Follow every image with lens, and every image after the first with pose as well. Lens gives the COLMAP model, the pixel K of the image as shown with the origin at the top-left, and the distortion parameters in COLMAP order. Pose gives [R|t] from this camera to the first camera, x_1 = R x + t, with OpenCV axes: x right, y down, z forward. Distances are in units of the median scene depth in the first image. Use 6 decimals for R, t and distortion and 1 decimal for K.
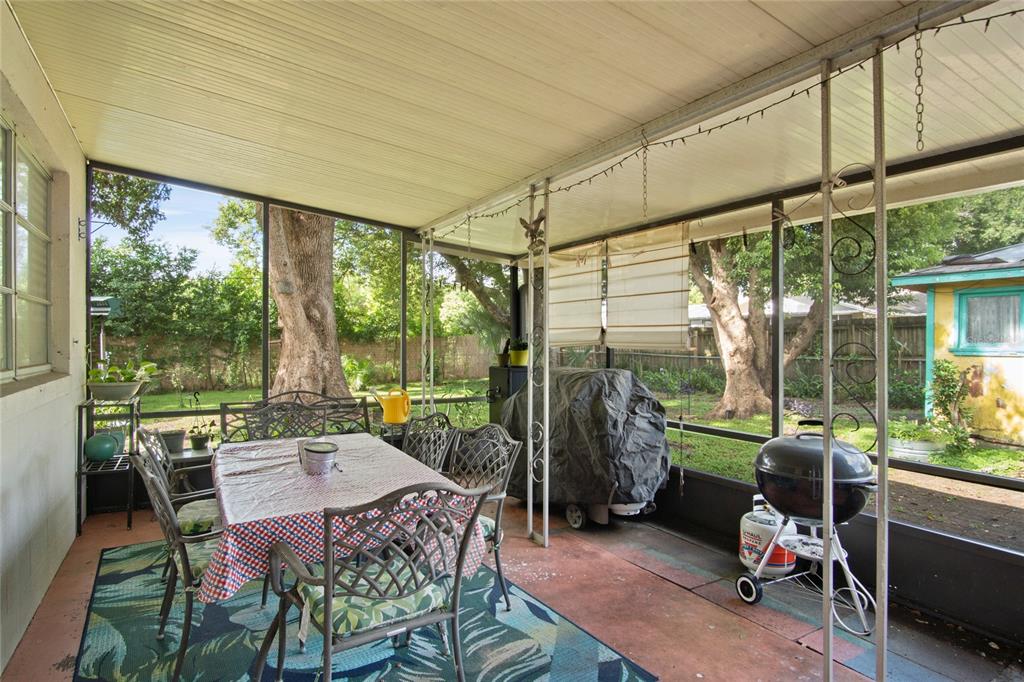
lens RADIAL K [[563.4, 0, 512.4], [0, 563.4, 343.6], [0, 0, 1]] dist [-0.004296, 0.001546]
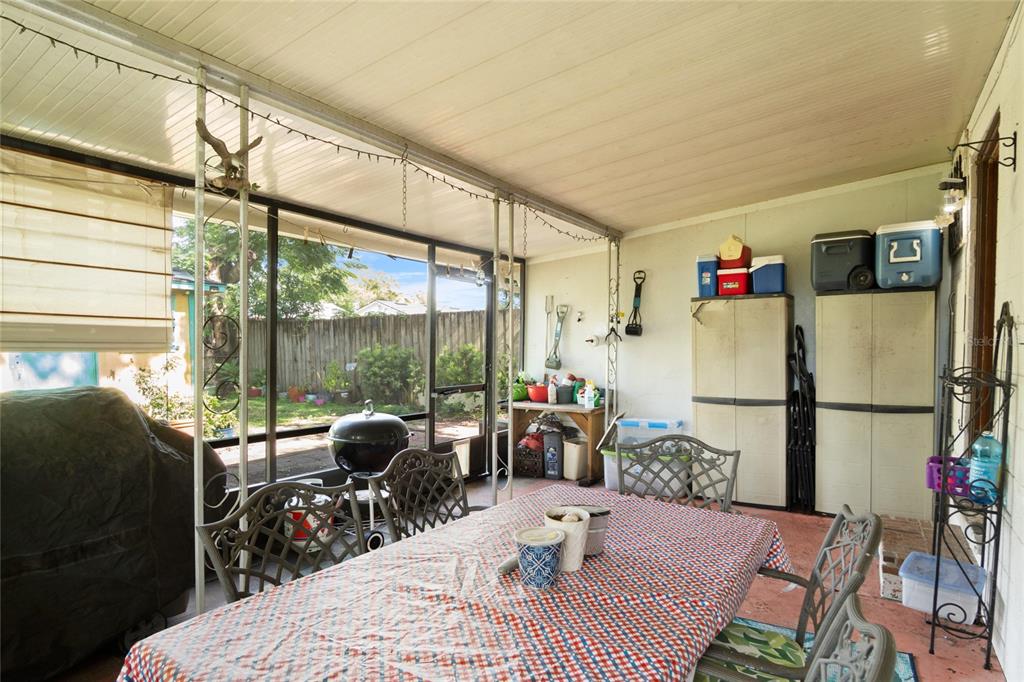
lens RADIAL K [[563.4, 0, 500.8], [0, 563.4, 357.7], [0, 0, 1]] dist [-0.004296, 0.001546]
pose [[-0.430912, -0.032722, 0.901800, -0.893406], [-0.003973, 0.999401, 0.034365, -0.012195], [-0.902385, 0.011225, -0.430784, 1.413529]]
